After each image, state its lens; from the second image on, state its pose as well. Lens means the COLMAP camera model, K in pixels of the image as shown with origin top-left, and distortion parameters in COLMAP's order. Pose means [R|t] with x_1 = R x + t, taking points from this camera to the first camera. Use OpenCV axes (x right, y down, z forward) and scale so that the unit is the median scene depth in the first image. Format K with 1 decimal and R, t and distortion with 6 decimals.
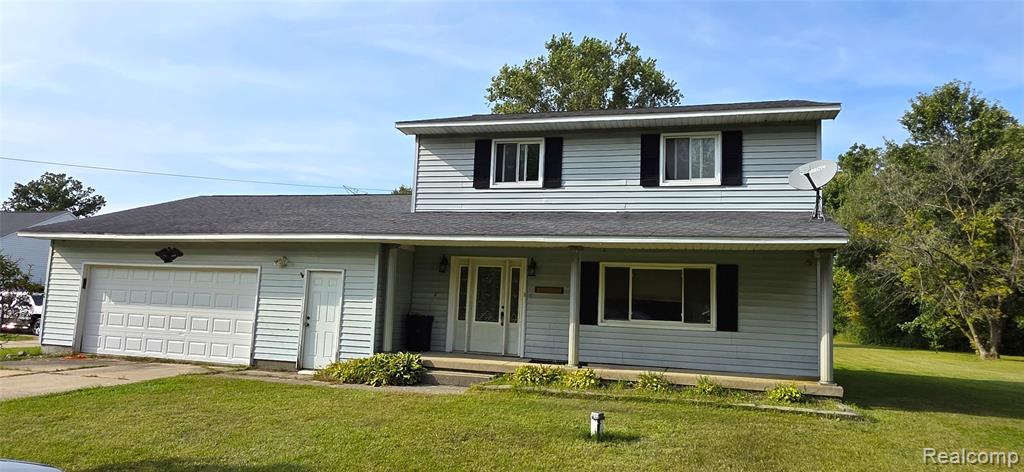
lens RADIAL K [[663.5, 0, 512.0], [0, 663.5, 236.0], [0, 0, 1]] dist [0.004584, 0.000492]
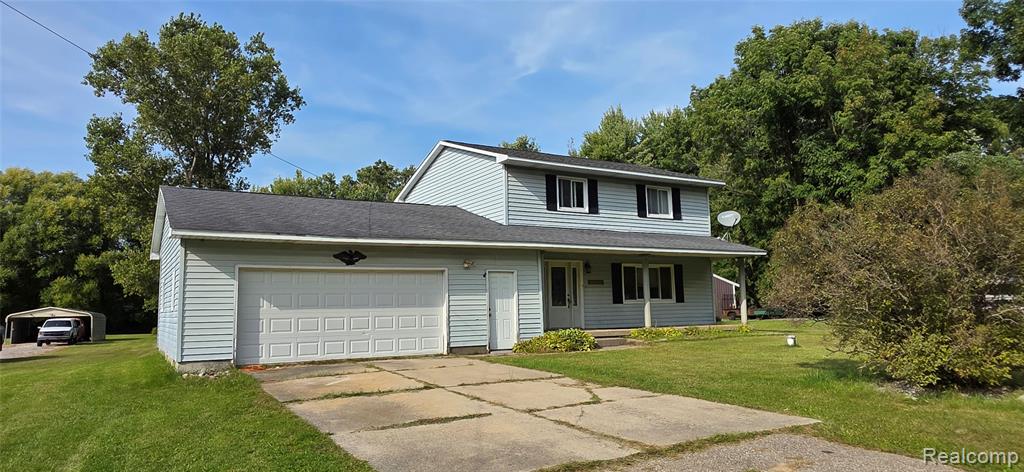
lens RADIAL K [[663.5, 0, 512.0], [0, 663.5, 236.0], [0, 0, 1]] dist [0.004584, 0.000492]
pose [[0.670943, 0.026794, 0.741025, -1.172387], [-0.031547, 0.999474, -0.007575, -0.005323], [-0.740838, -0.018294, 0.671435, 0.136368]]
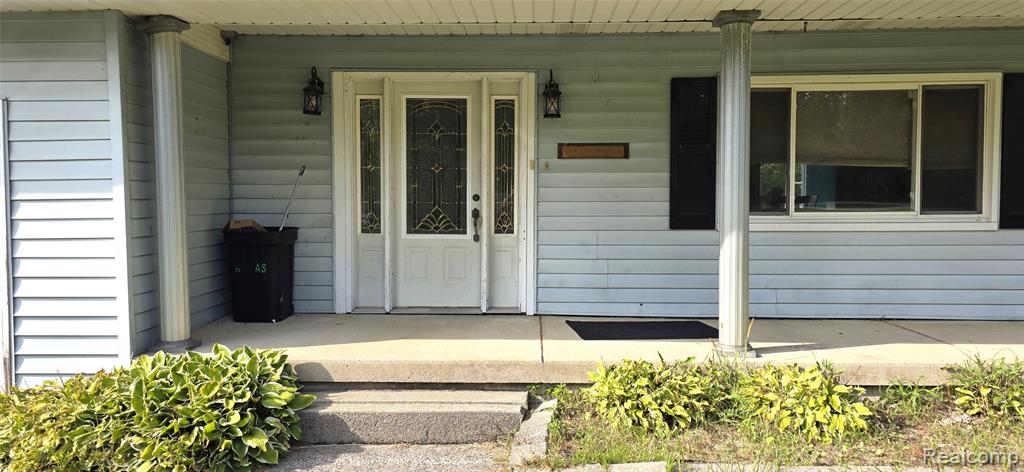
lens RADIAL K [[744.1, 0, 524.5], [0, 744.1, 234.0], [0, 0, 1]] dist [0.037902, -0.004947]
pose [[0.965781, -0.057102, 0.252995, -0.103502], [0.014809, 0.986012, 0.166015, 0.054774], [-0.258936, -0.156587, 0.953117, 0.560056]]
